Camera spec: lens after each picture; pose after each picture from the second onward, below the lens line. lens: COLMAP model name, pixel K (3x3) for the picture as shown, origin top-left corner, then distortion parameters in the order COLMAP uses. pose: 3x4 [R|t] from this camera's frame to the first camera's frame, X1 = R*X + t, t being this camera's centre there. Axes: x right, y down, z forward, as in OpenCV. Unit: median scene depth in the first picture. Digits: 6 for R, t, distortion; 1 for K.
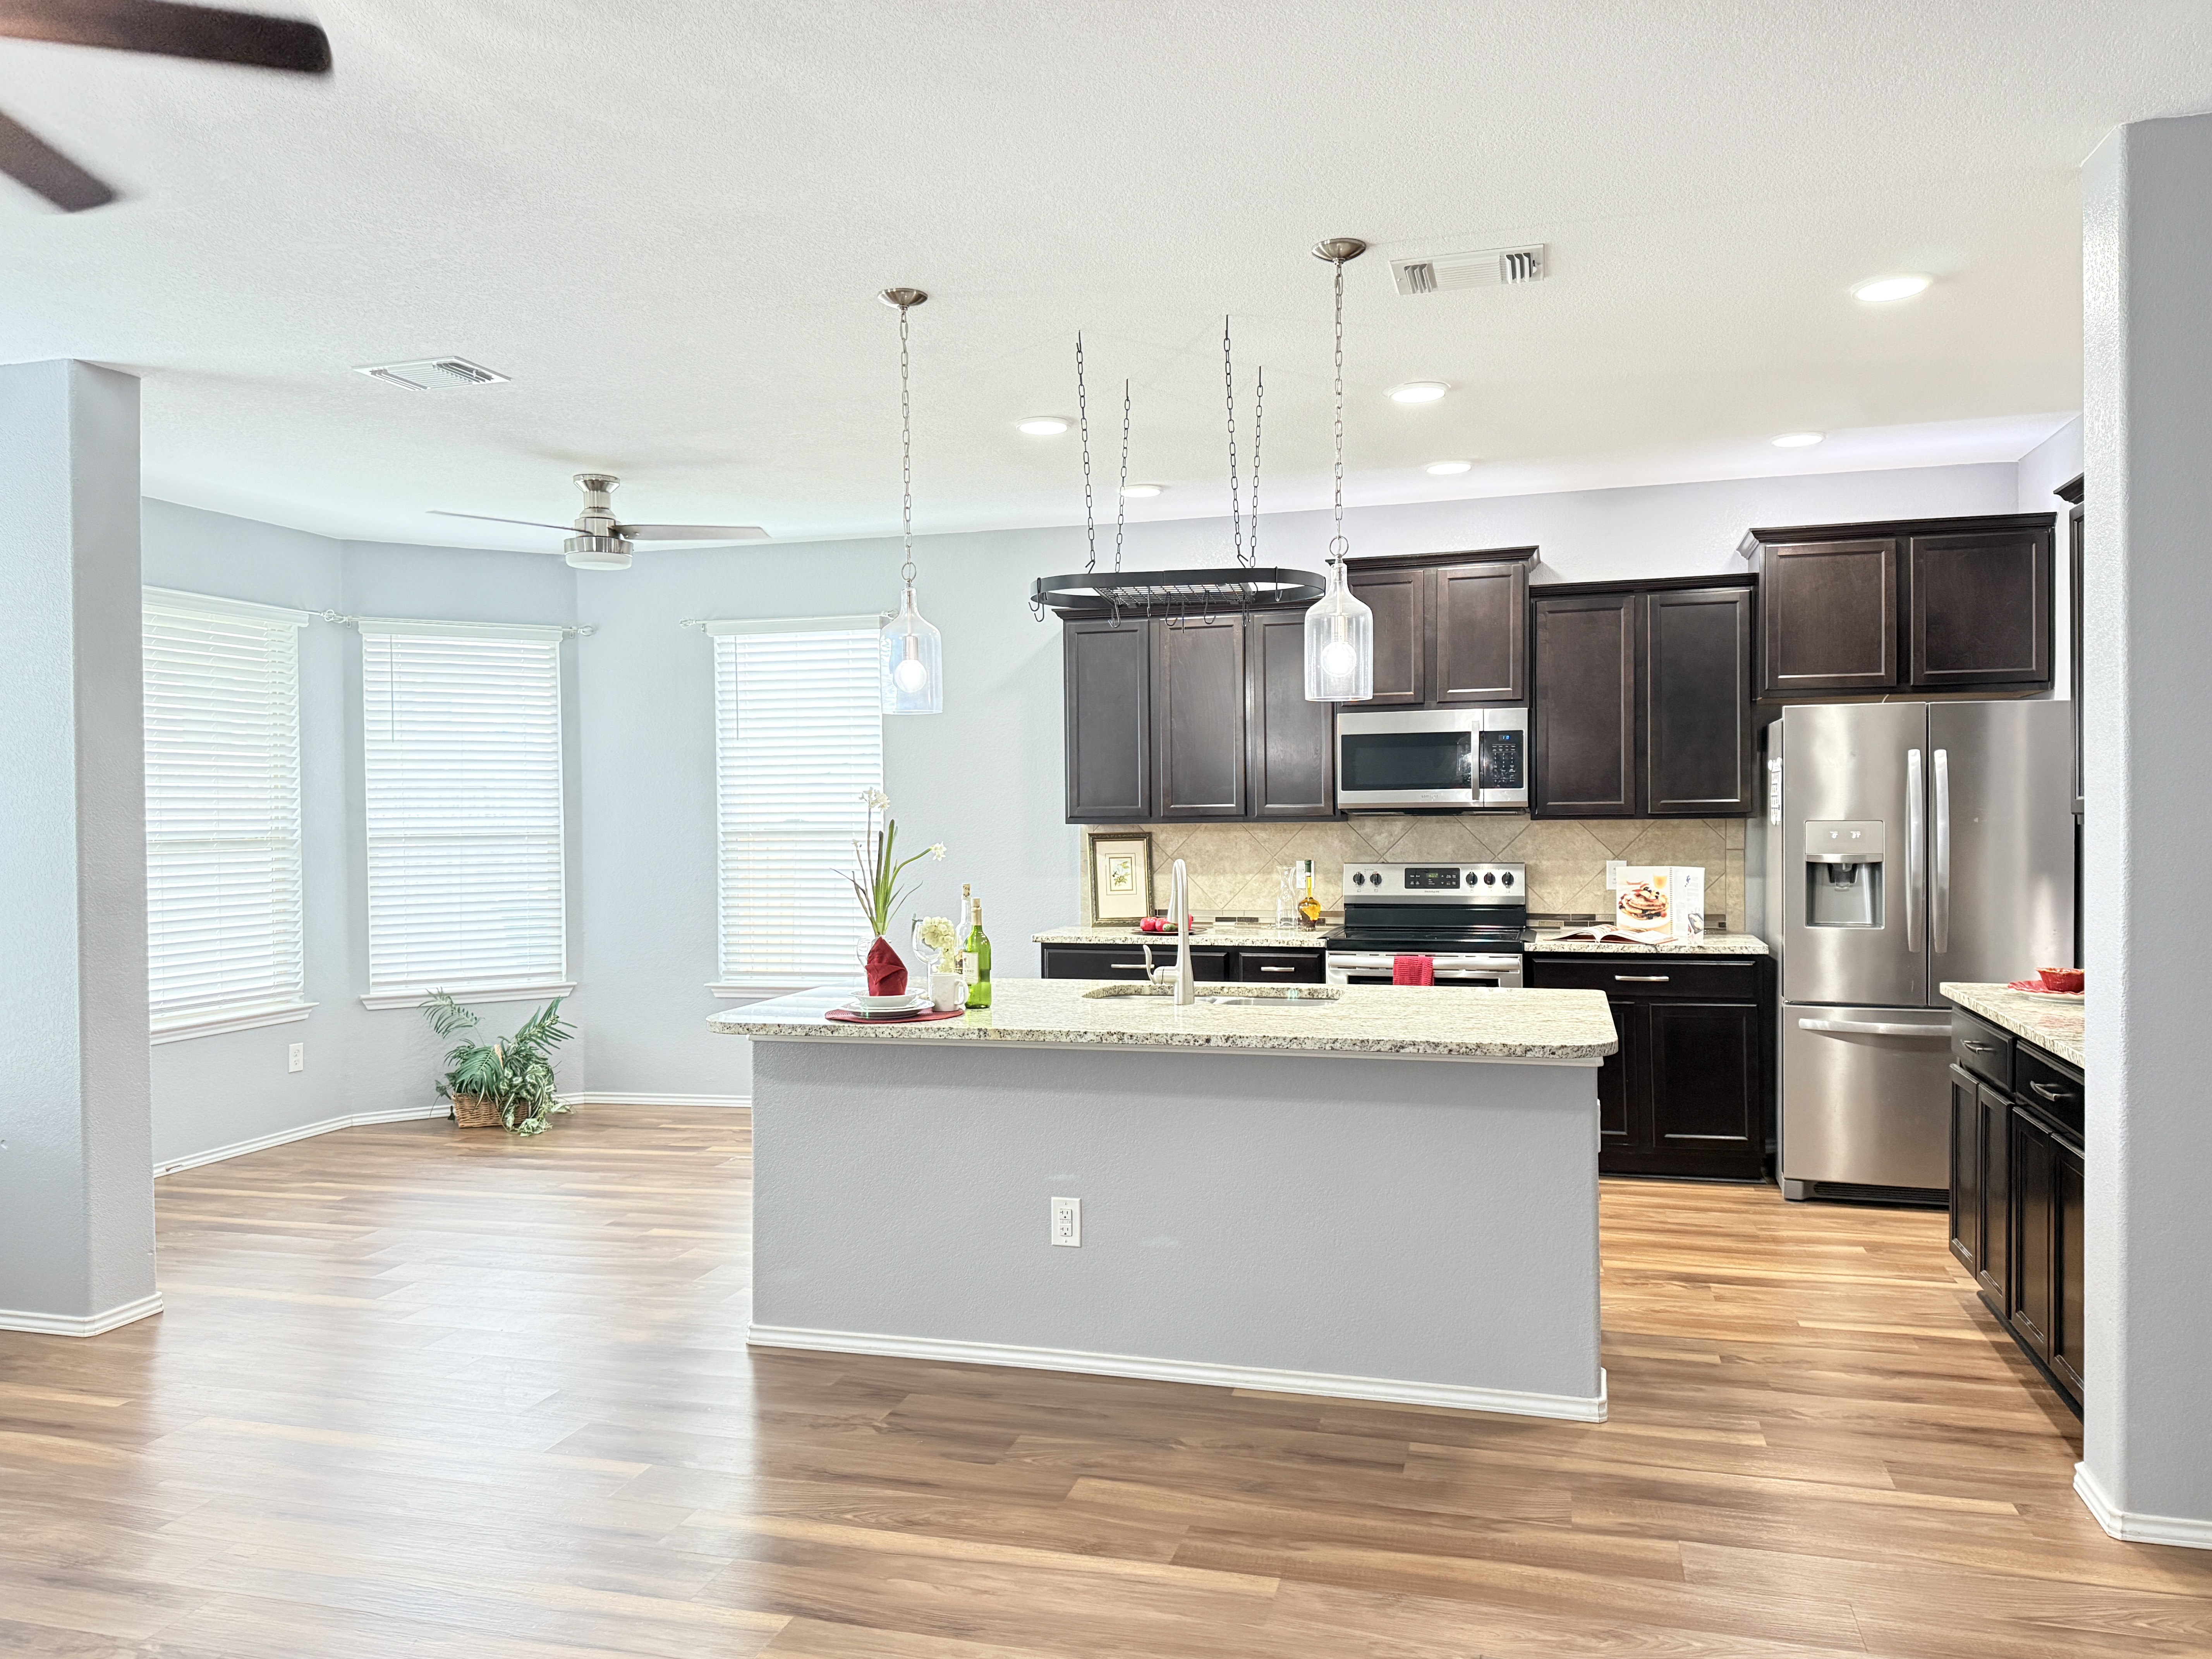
lens RADIAL K [[1588.4, 0, 1104.6], [0, 1588.4, 824.0], [0, 0, 1]] dist [0.044595, -0.052134]
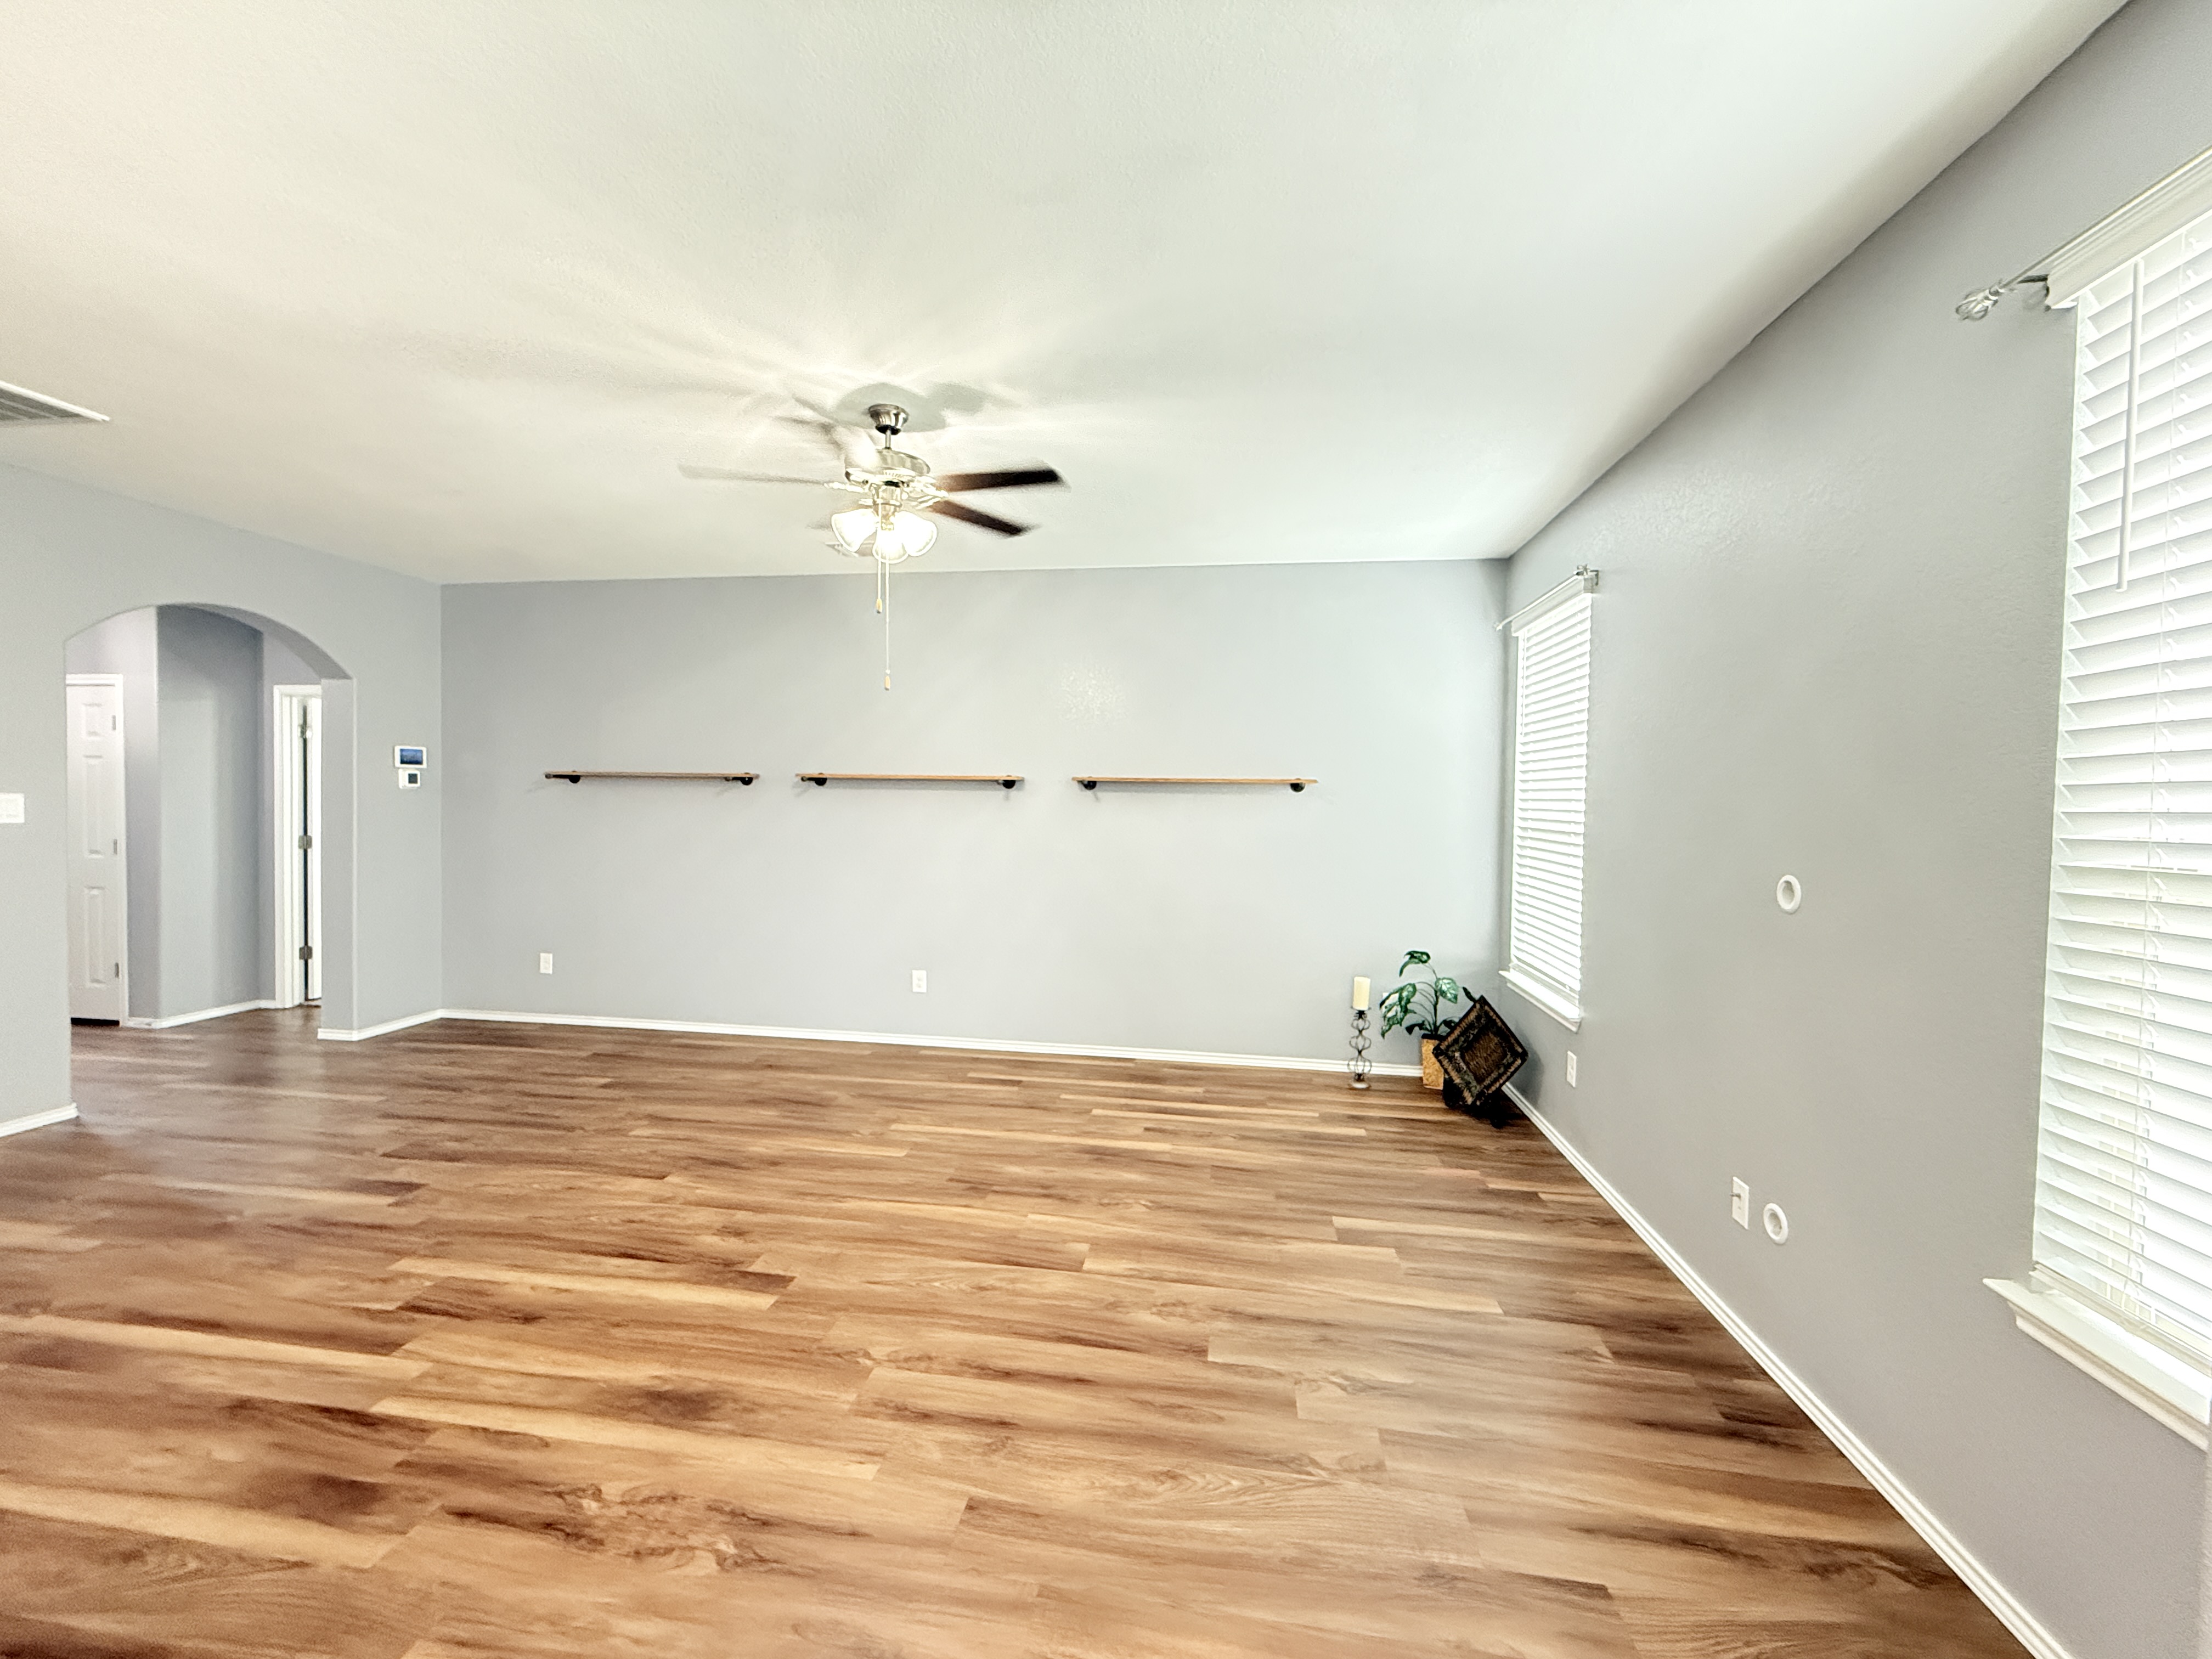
lens RADIAL K [[878.2, 0, 1103.8], [0, 878.2, 829.2], [0, 0, 1]] dist [-0.003064, 0.000072]
pose [[-0.990980, -0.001582, -0.134000, -0.290343], [-0.006604, 0.999292, 0.037042, -0.000923], [0.133847, 0.037593, -0.990289, 0.744888]]
